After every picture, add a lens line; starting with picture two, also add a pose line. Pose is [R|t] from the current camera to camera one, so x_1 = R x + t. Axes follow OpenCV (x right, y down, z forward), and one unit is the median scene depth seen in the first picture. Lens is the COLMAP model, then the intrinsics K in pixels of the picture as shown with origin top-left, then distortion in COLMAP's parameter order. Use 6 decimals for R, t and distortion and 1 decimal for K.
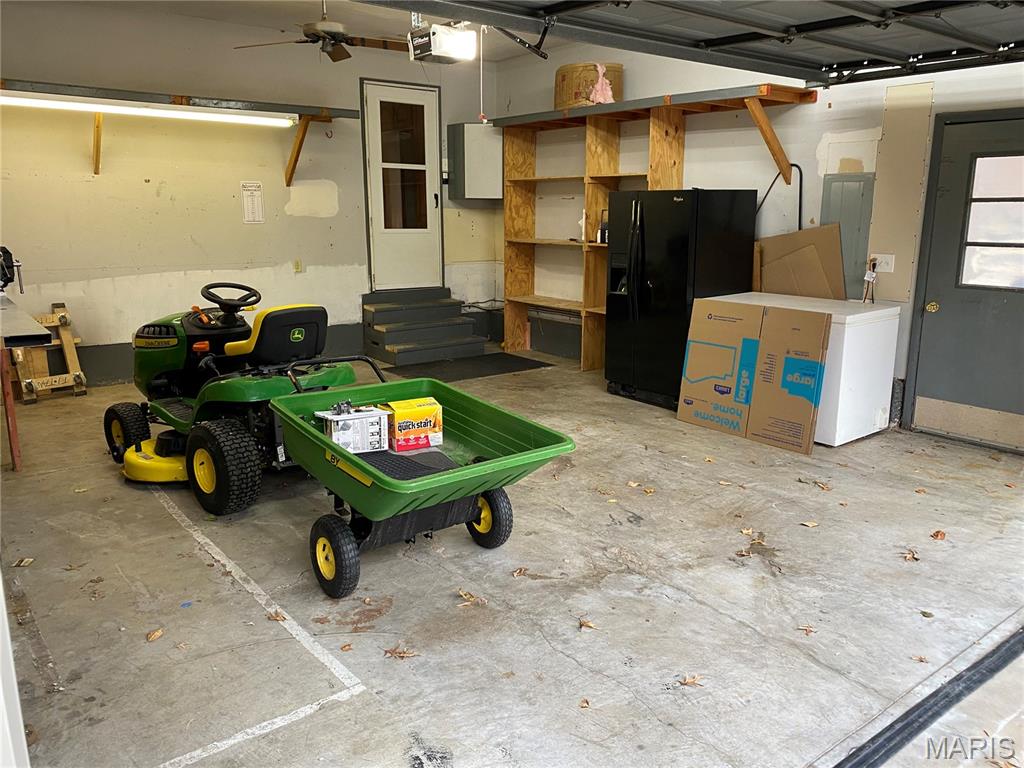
lens RADIAL K [[770.2, 0, 512.0], [0, 770.2, 384.0], [0, 0, 1]] dist [0.068066, -0.098917]
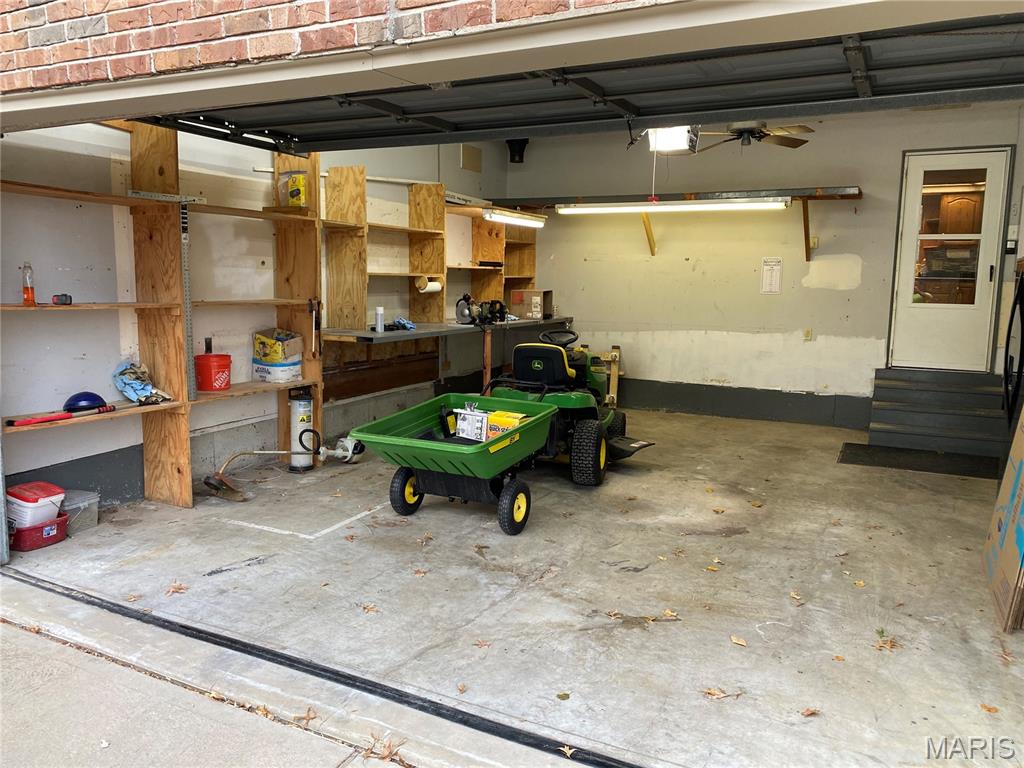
lens RADIAL K [[770.2, 0, 512.0], [0, 770.2, 384.0], [0, 0, 1]] dist [0.068066, -0.098917]
pose [[0.432743, 0.124355, -0.892899, 0.922823], [-0.213488, 0.976404, 0.032517, -0.062281], [0.875874, 0.176552, 0.449081, 0.329463]]
